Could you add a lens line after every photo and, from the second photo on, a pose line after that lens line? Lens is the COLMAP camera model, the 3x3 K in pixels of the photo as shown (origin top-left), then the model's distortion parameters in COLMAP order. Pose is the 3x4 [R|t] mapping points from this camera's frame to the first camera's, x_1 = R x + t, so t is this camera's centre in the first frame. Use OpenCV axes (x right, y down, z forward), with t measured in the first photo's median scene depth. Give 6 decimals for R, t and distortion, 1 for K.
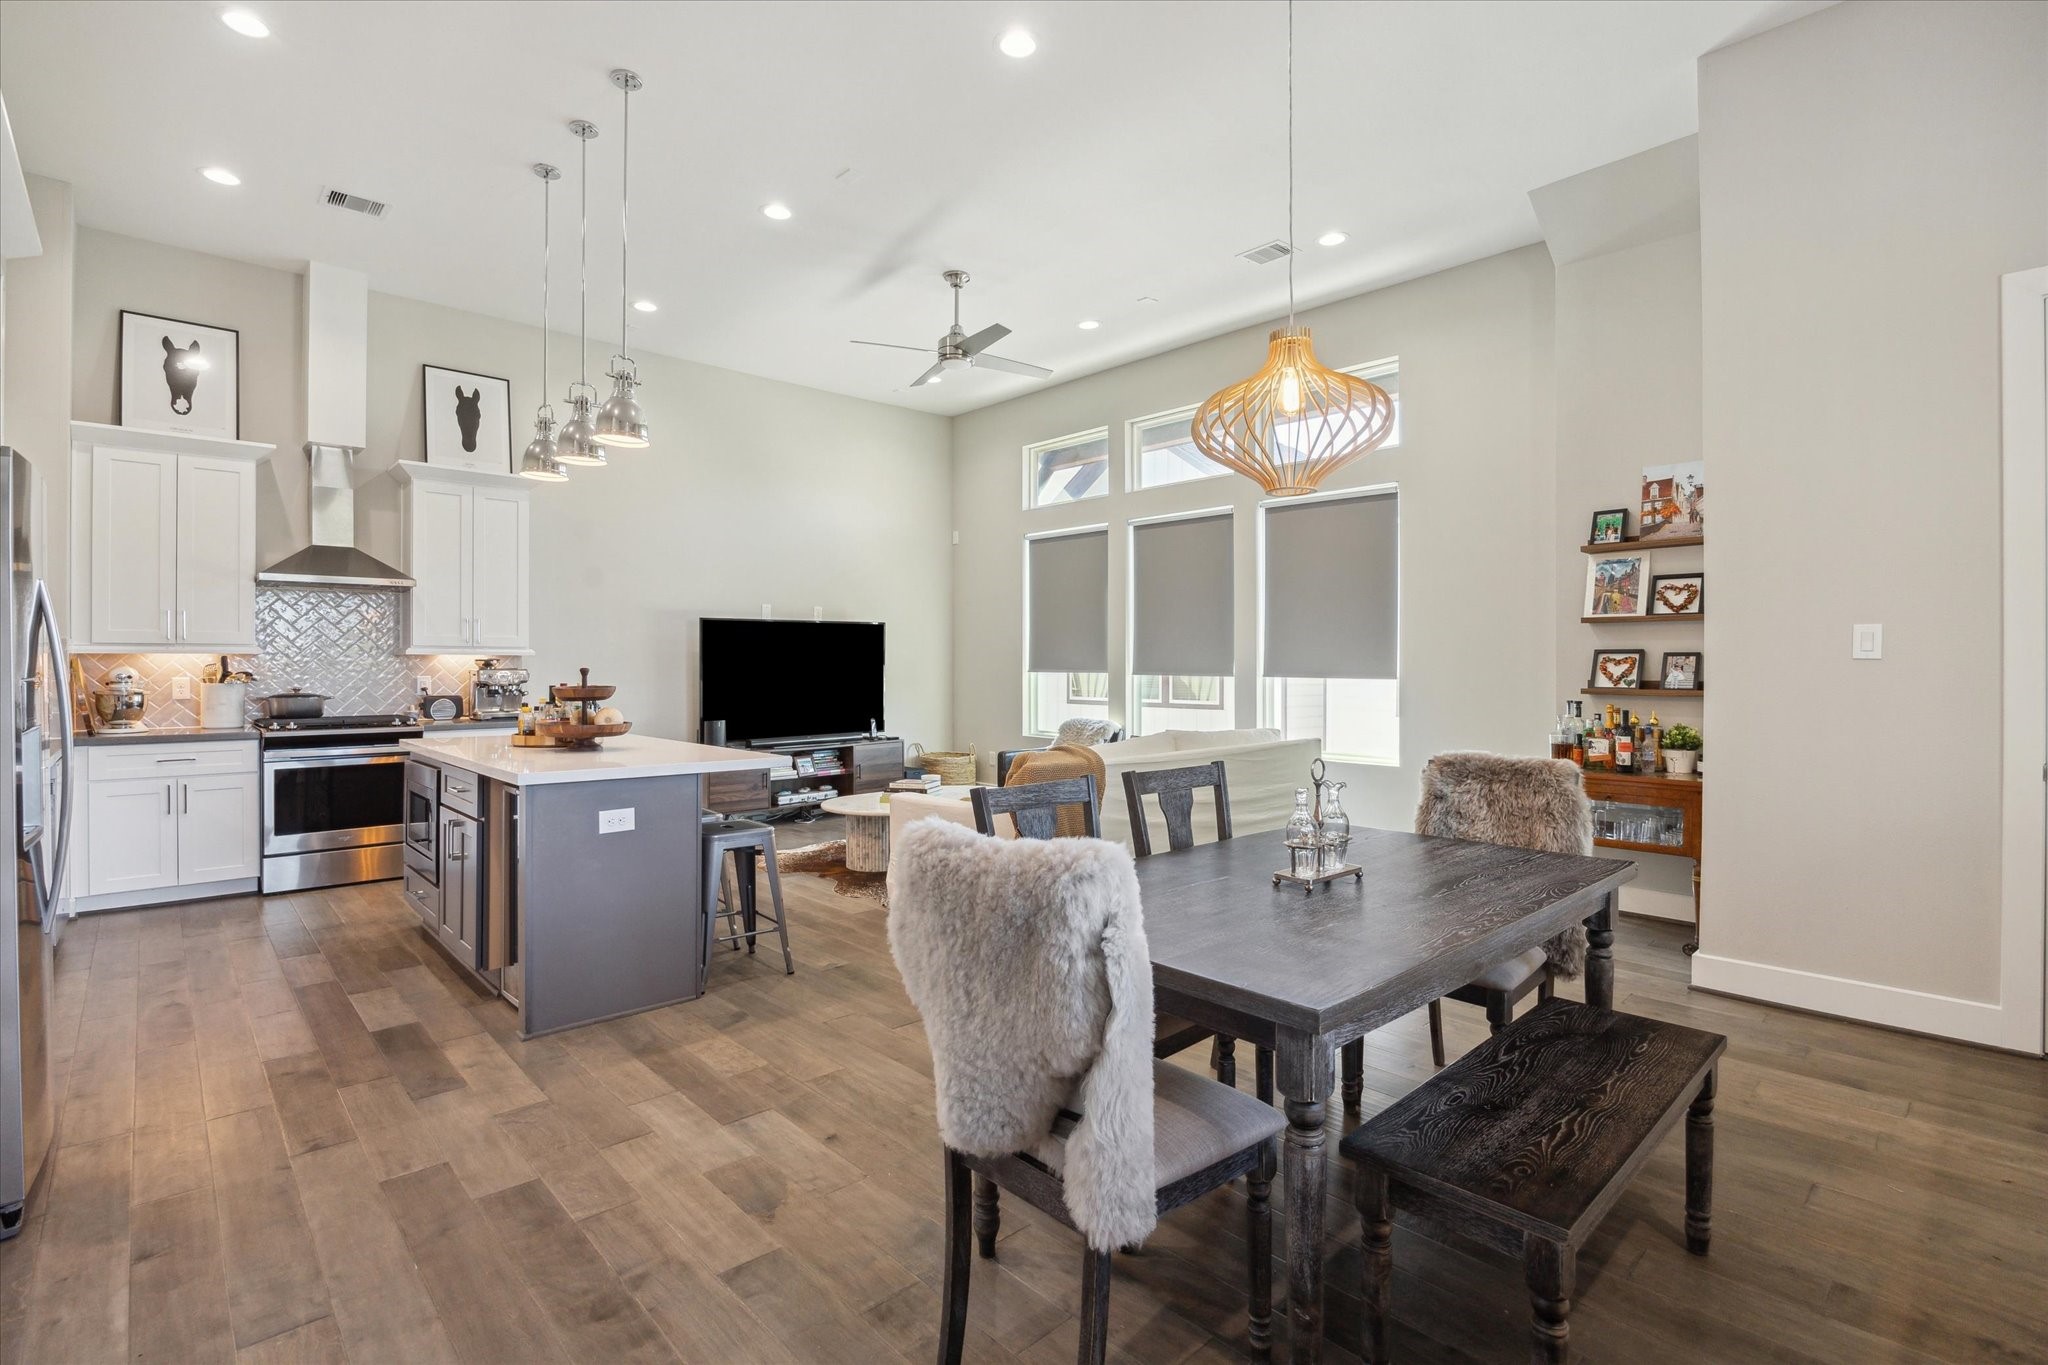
lens RADIAL K [[945.0, 0, 1021.1], [0, 945.0, 674.5], [0, 0, 1]] dist [-0.002590, -0.000261]
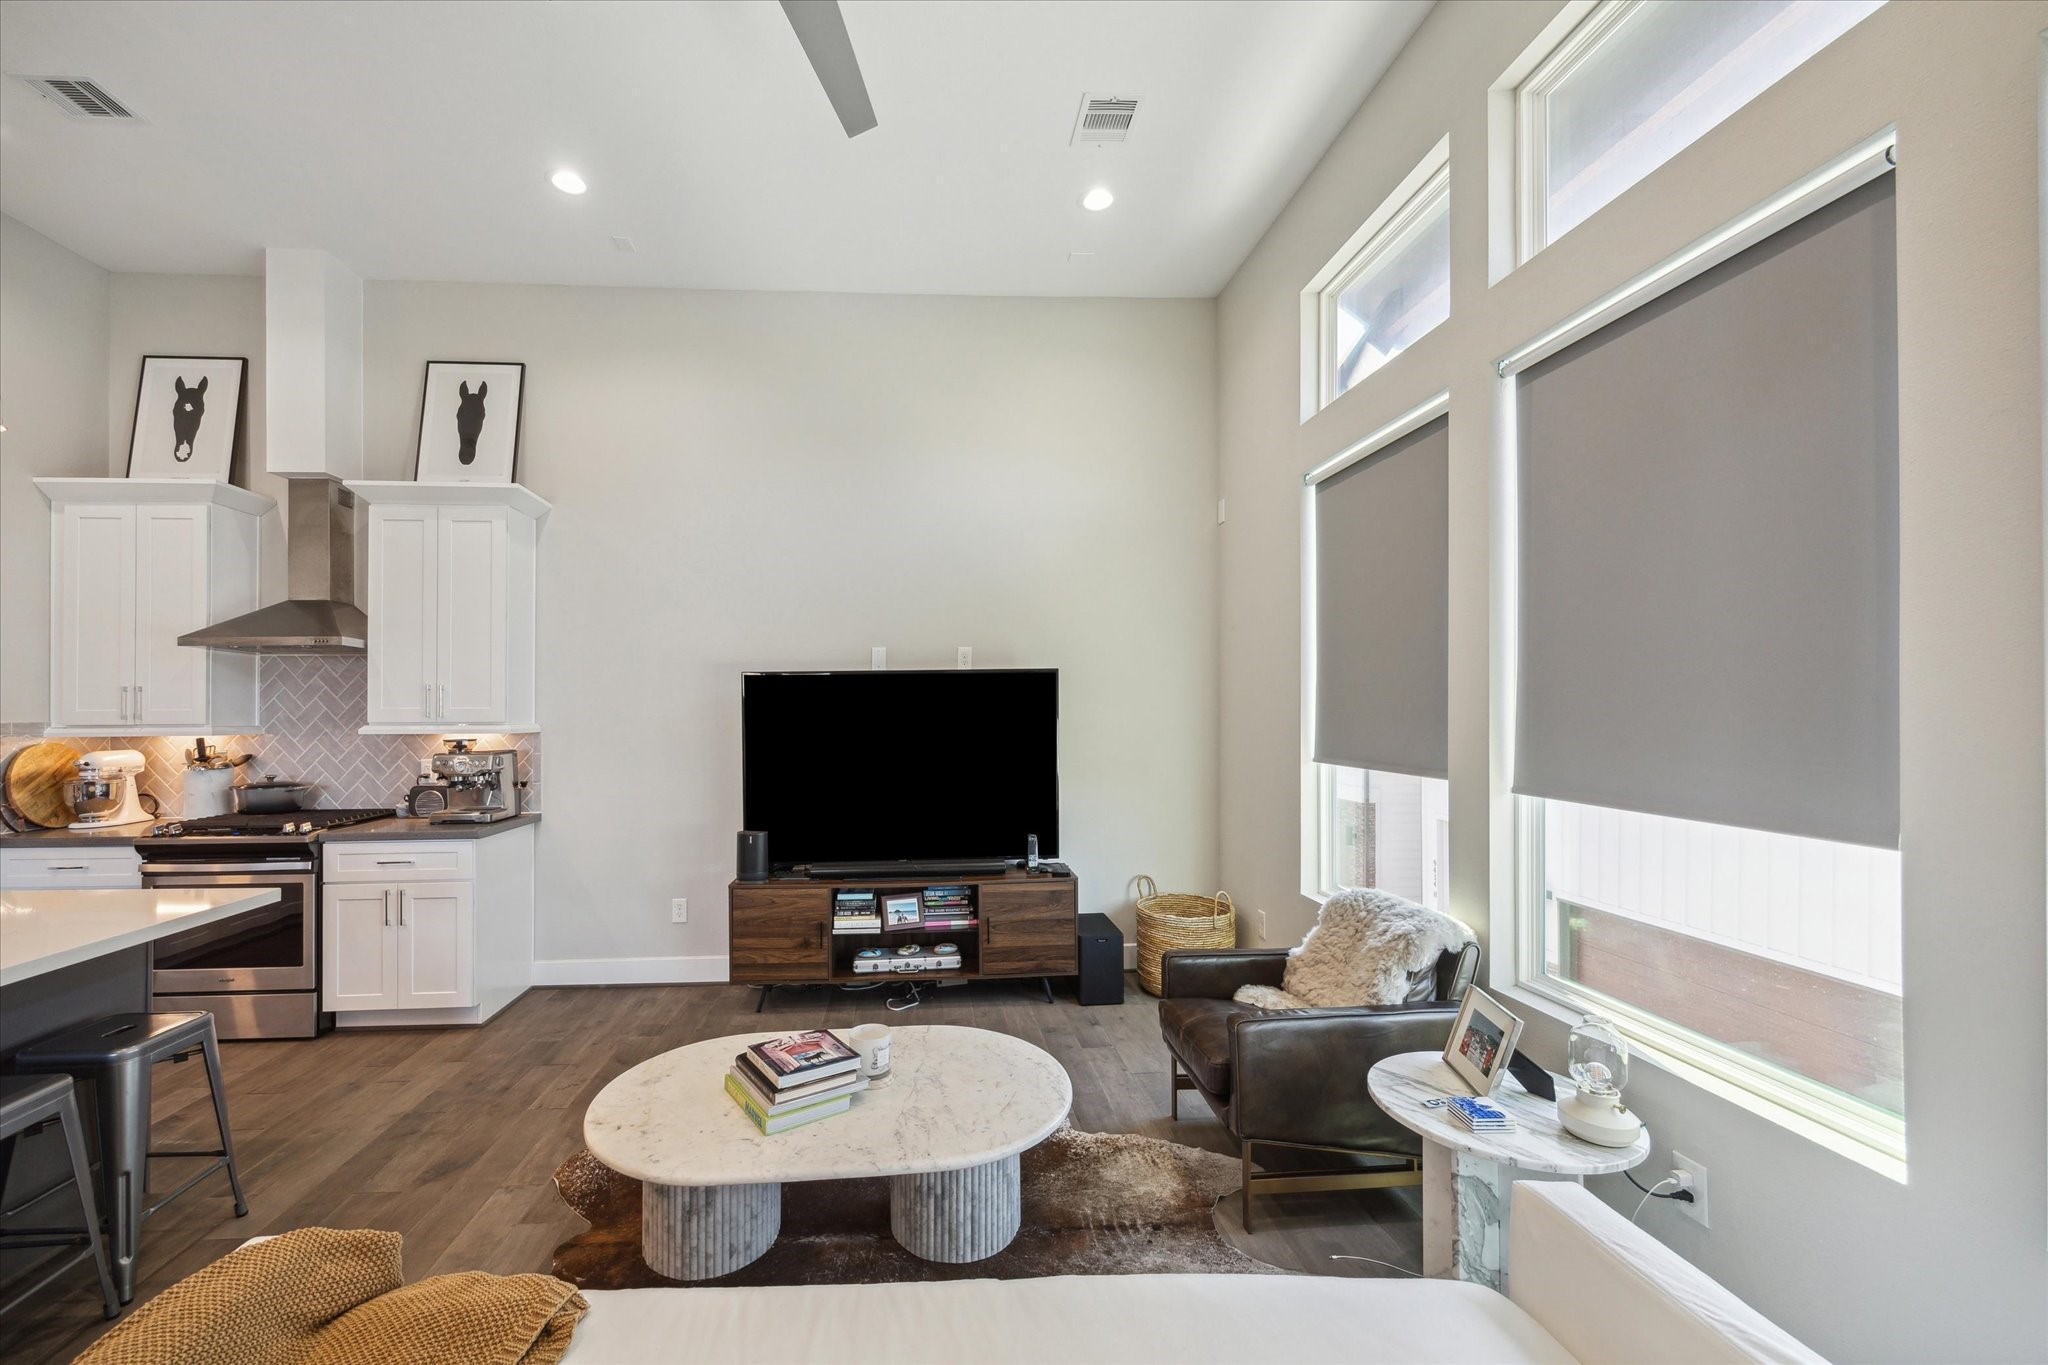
lens RADIAL K [[846.5, 0, 1015.7], [0, 846.5, 710.9], [0, 0, 1]] dist [0.003173, -0.000101]
pose [[0.808969, -0.004888, -0.587831, 0.152240], [0.003376, 0.999988, -0.003670, -0.029600], [0.587842, 0.000984, 0.808976, 0.624206]]
